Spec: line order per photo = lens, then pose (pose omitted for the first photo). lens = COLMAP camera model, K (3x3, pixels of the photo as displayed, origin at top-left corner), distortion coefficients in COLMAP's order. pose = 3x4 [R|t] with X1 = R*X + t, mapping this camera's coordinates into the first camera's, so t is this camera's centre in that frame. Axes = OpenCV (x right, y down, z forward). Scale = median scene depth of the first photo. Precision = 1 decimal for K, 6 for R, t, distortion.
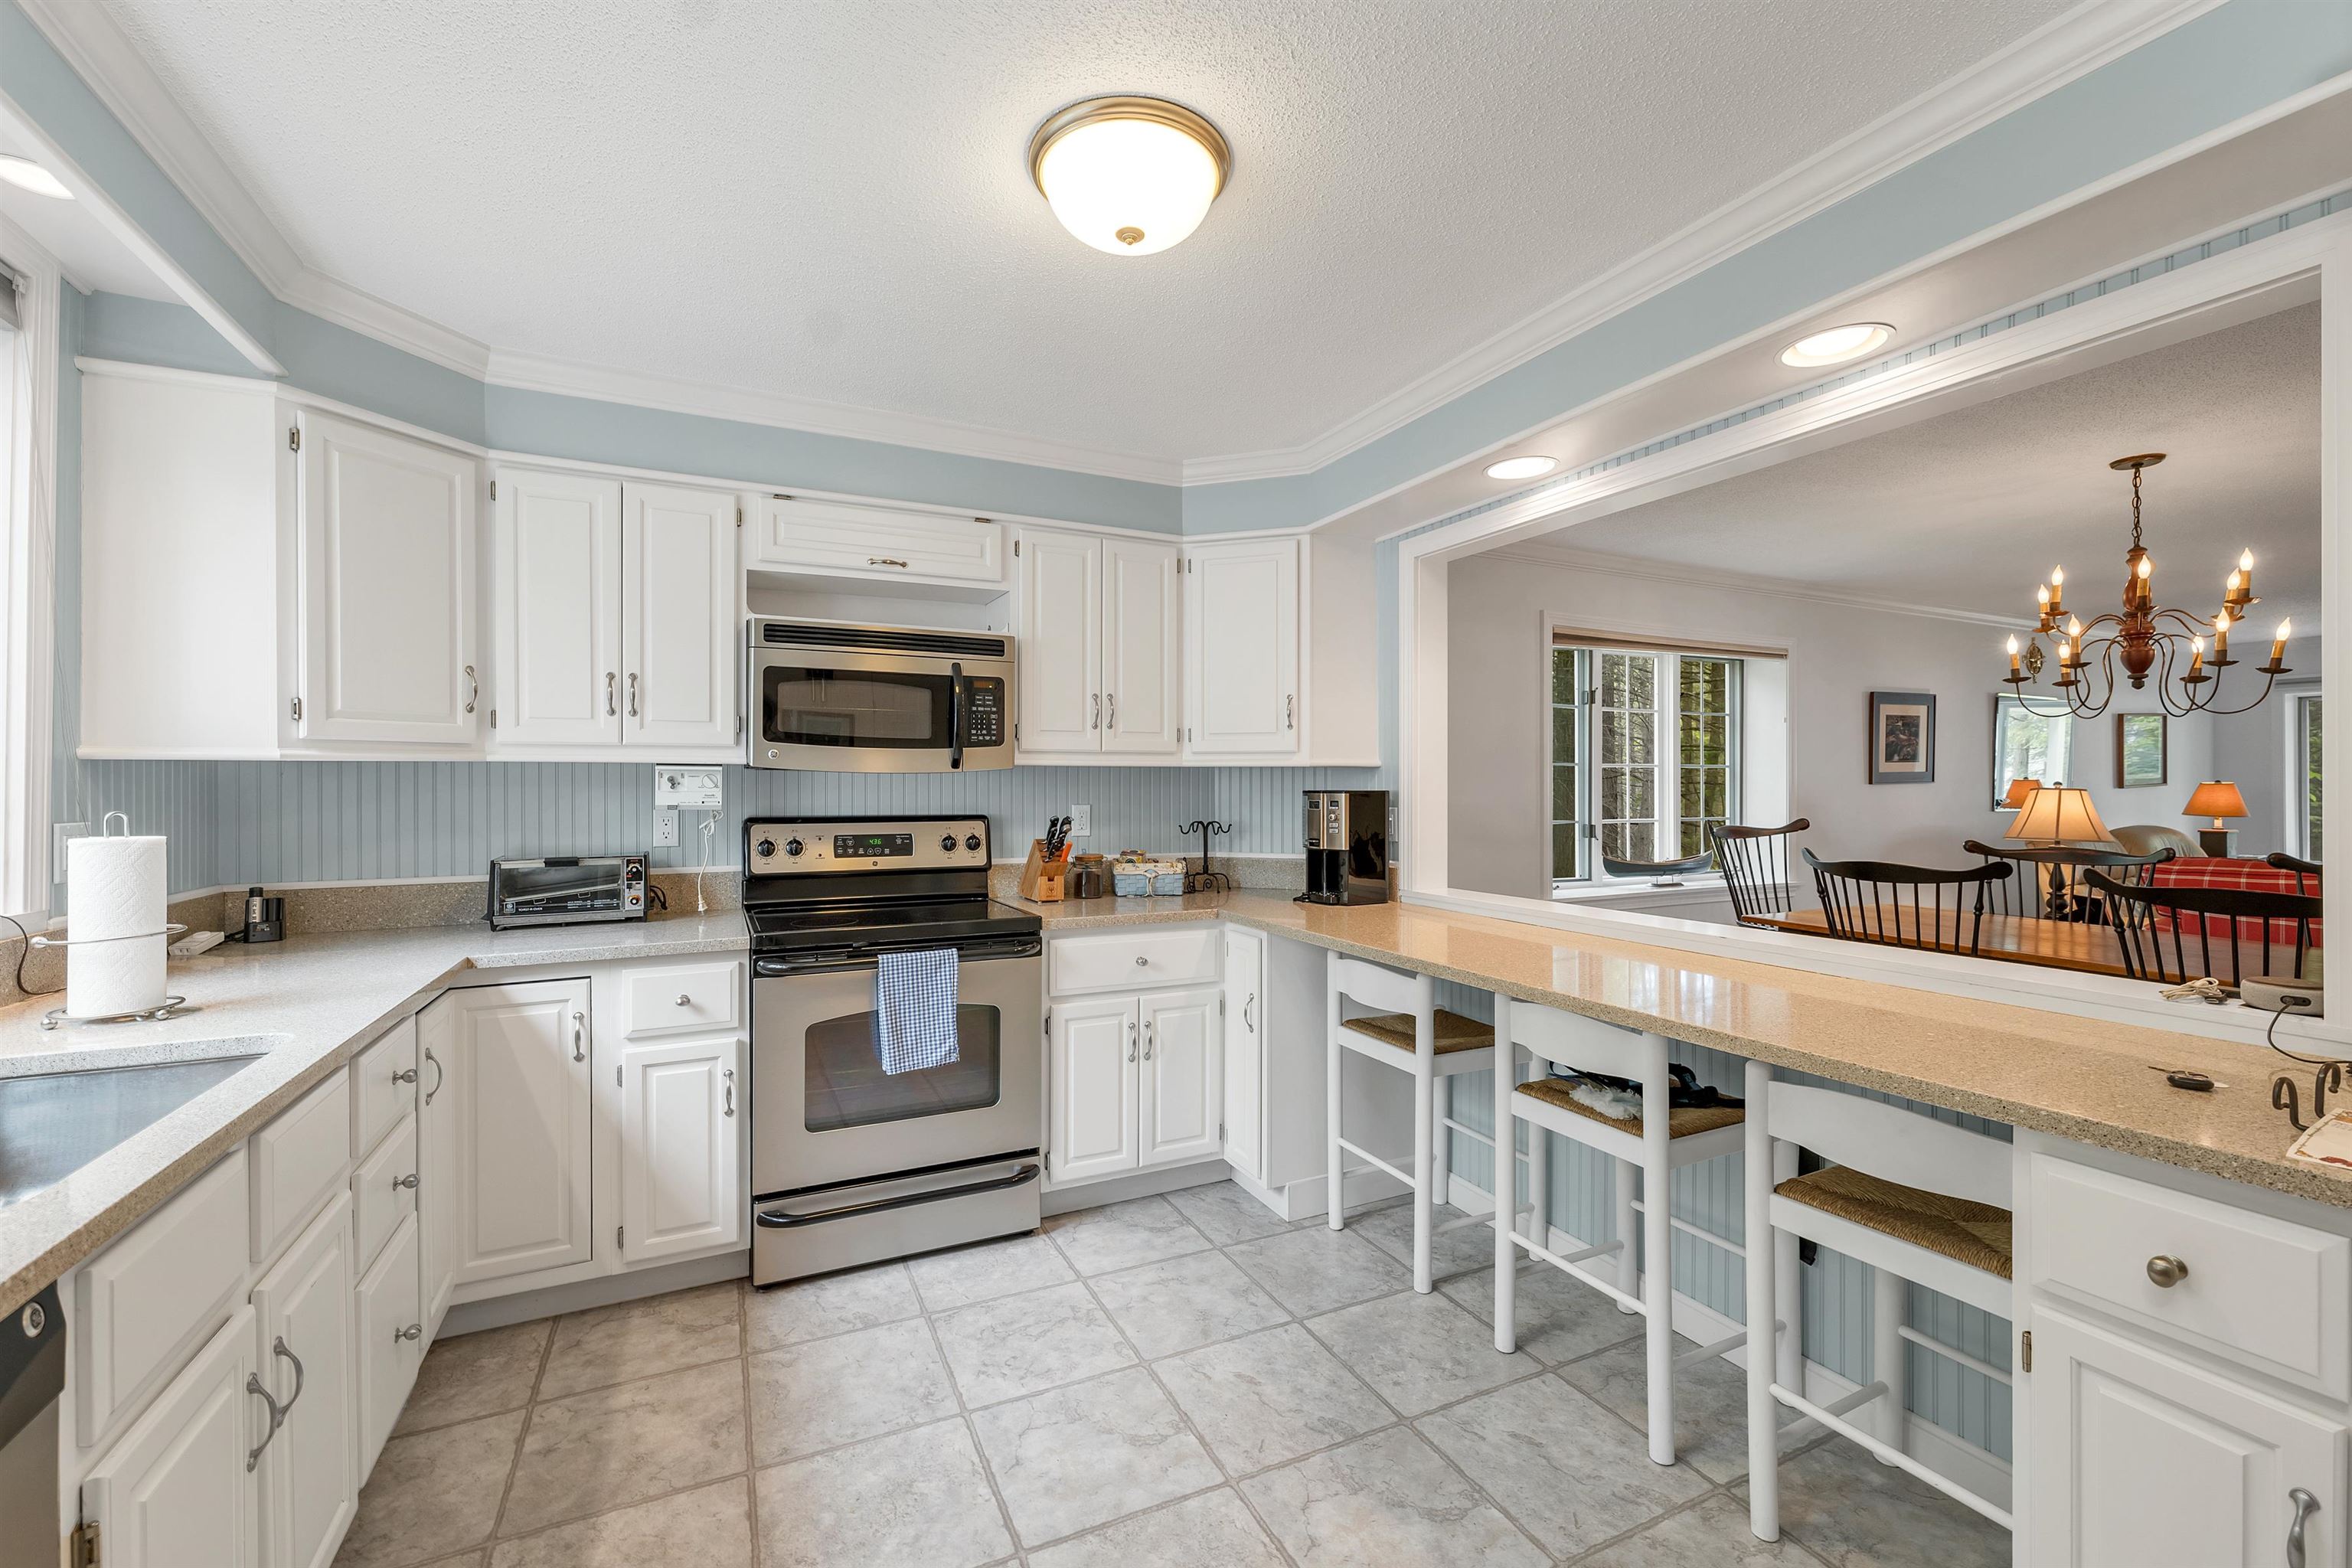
lens RADIAL K [[967.1, 0, 1176.0], [0, 967.1, 788.5], [0, 0, 1]] dist [0.000443, 0.000023]
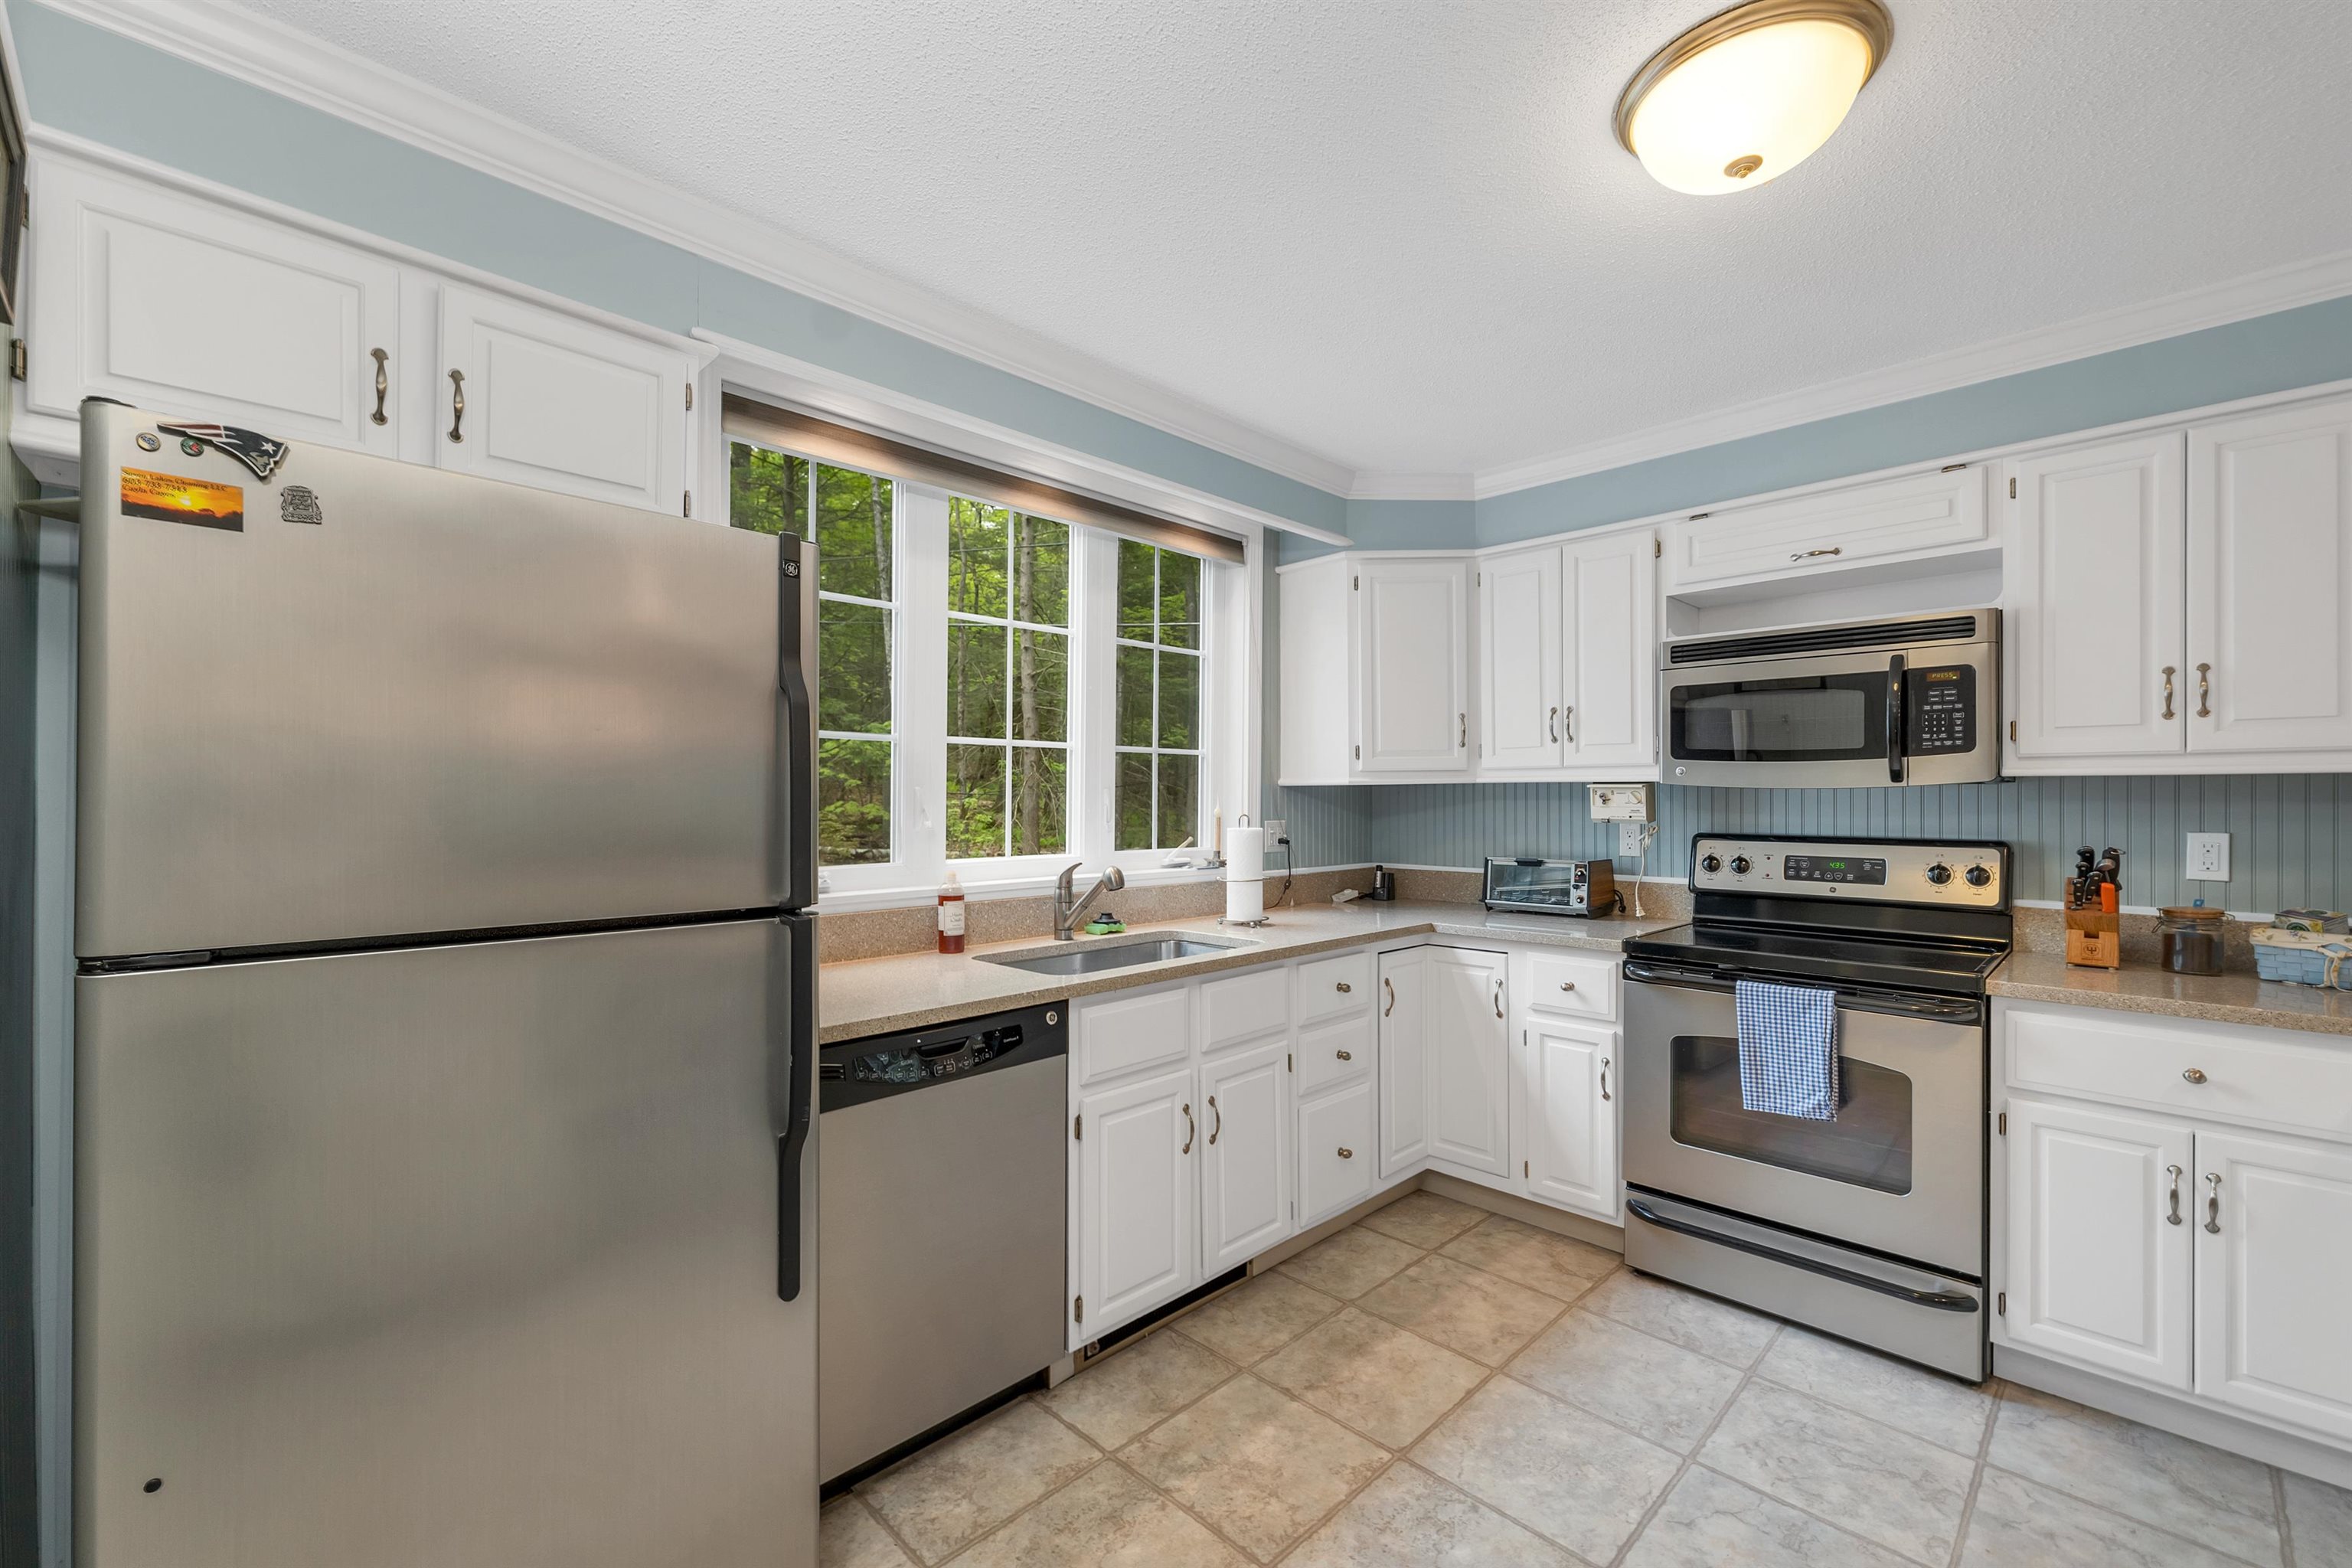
lens RADIAL K [[968.4, 0, 1170.0], [0, 968.4, 808.4], [0, 0, 1]] dist [0.002636, 0.000236]
pose [[0.323981, 0.009784, -0.946013, 0.398522], [-0.006953, 0.999944, 0.007960, -0.000425], [0.946038, 0.003998, 0.324031, 0.156472]]
